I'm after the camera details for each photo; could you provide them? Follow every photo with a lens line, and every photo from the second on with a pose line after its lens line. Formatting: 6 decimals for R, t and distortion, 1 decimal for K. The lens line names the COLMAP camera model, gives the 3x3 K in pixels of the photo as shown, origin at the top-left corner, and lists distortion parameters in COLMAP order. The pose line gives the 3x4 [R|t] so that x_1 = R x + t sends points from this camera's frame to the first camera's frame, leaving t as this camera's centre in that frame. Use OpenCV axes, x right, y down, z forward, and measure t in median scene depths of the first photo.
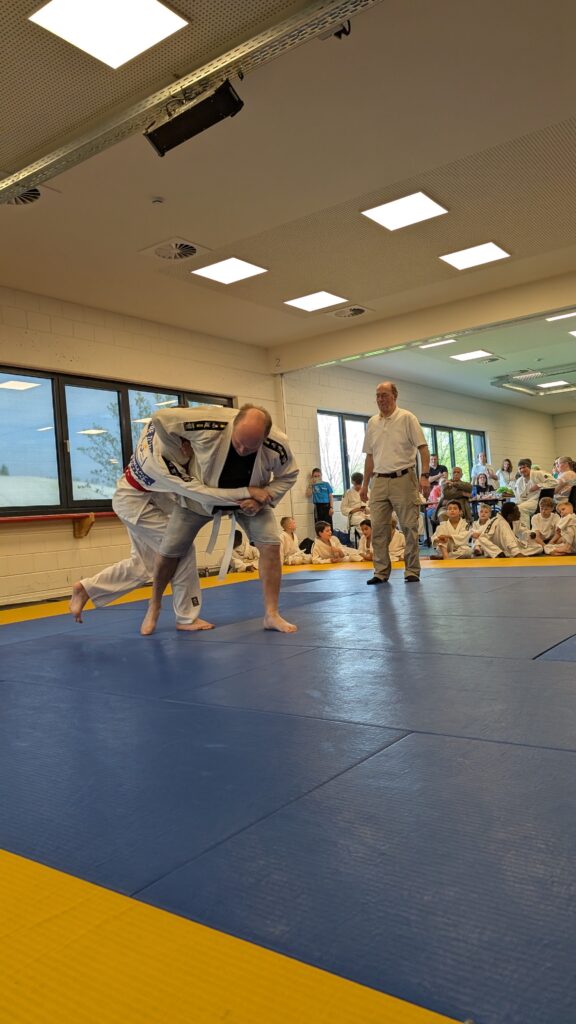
lens RADIAL K [[731.3, 0, 288.0], [0, 731.3, 512.0], [0, 0, 1]] dist [0.038163, -0.085361]
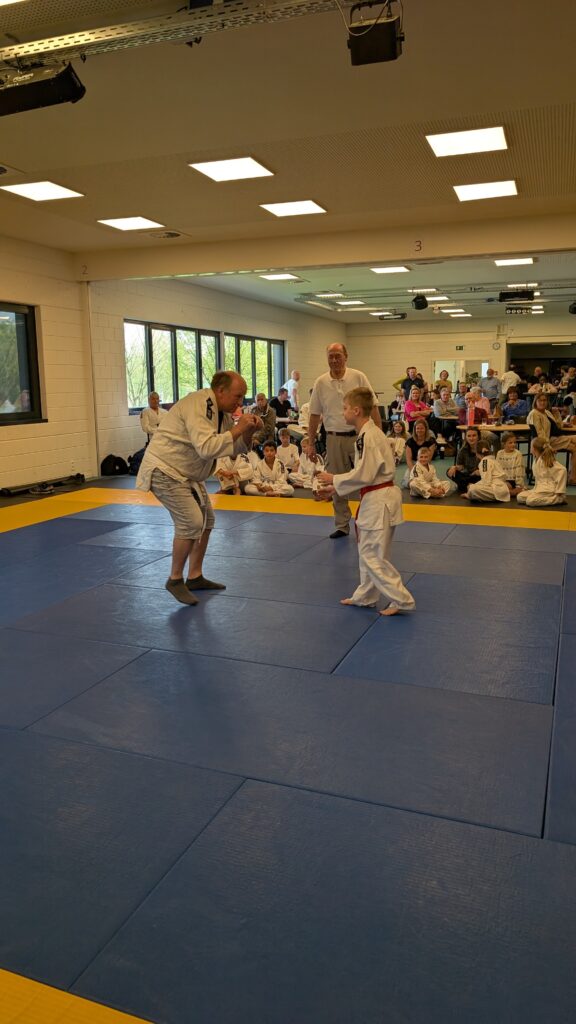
lens RADIAL K [[731.3, 0, 288.0], [0, 731.3, 512.0], [0, 0, 1]] dist [0.038163, -0.085361]
pose [[0.958553, 0.018462, 0.284317, -0.035156], [-0.068270, 0.983711, 0.166290, -0.097416], [-0.276616, -0.178808, 0.944199, -0.038897]]
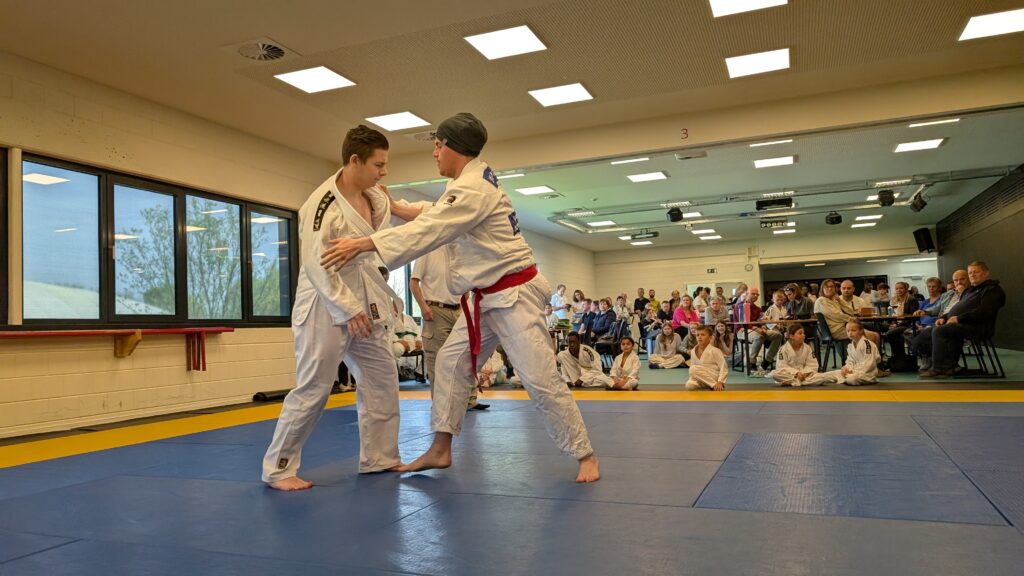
lens RADIAL K [[731.3, 0, 492.4], [0, 731.3, 293.7], [0, 0, 1]] dist [0.038163, -0.085361]
pose [[0.971769, 0.052920, 0.229922, -0.057197], [-0.039563, 0.997272, -0.062324, -0.003494], [-0.232593, 0.051468, 0.971211, 0.039914]]
